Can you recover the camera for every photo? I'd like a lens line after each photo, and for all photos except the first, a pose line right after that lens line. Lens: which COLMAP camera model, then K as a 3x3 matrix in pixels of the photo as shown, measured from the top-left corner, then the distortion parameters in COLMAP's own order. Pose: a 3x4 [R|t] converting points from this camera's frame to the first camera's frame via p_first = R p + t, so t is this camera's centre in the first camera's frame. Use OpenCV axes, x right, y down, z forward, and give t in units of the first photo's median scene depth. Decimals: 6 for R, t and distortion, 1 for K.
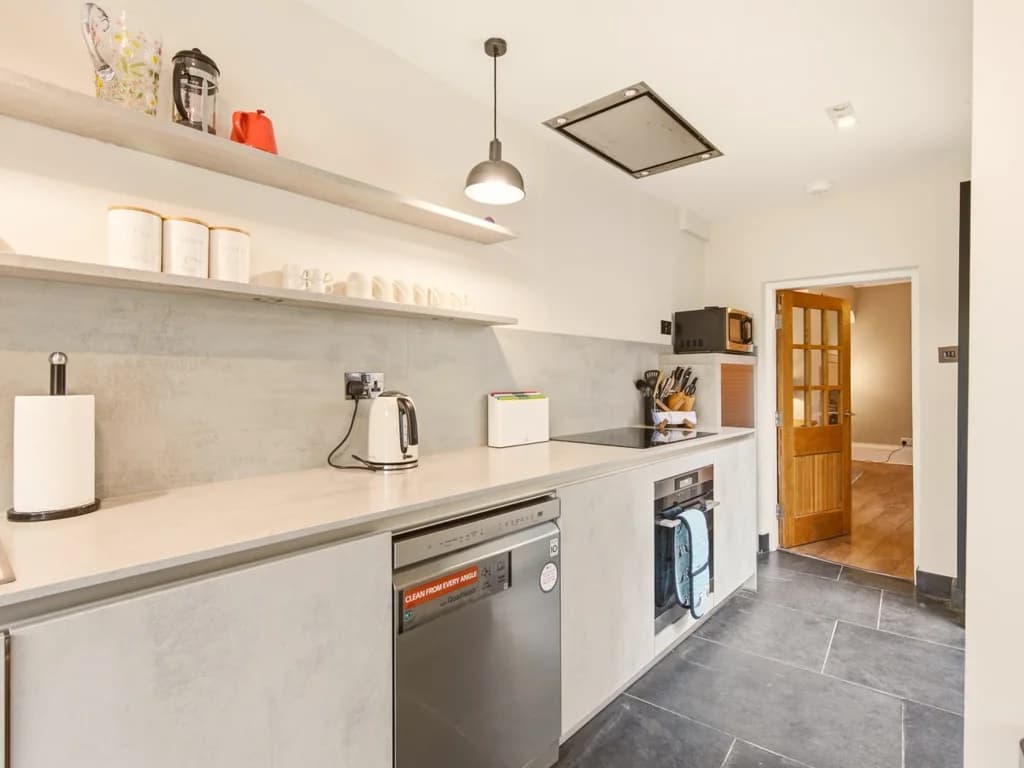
lens RADIAL K [[522.1, 0, 506.6], [0, 522.1, 381.0], [0, 0, 1]] dist [0.005442, 0.003280]
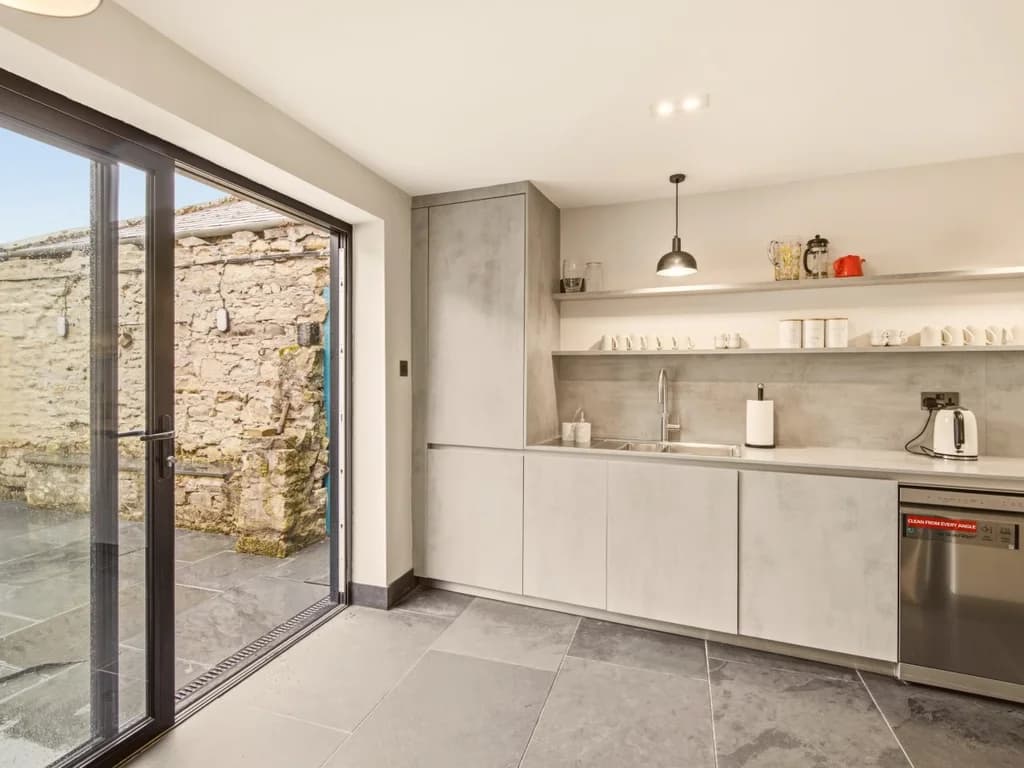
lens RADIAL K [[522.1, 0, 507.8], [0, 522.1, 374.1], [0, 0, 1]] dist [0.005442, 0.003280]
pose [[0.339079, 0.010356, -0.940701, 0.902423], [-0.004116, 0.999946, 0.009524, -0.097157], [0.940749, 0.000643, 0.339103, -0.819569]]
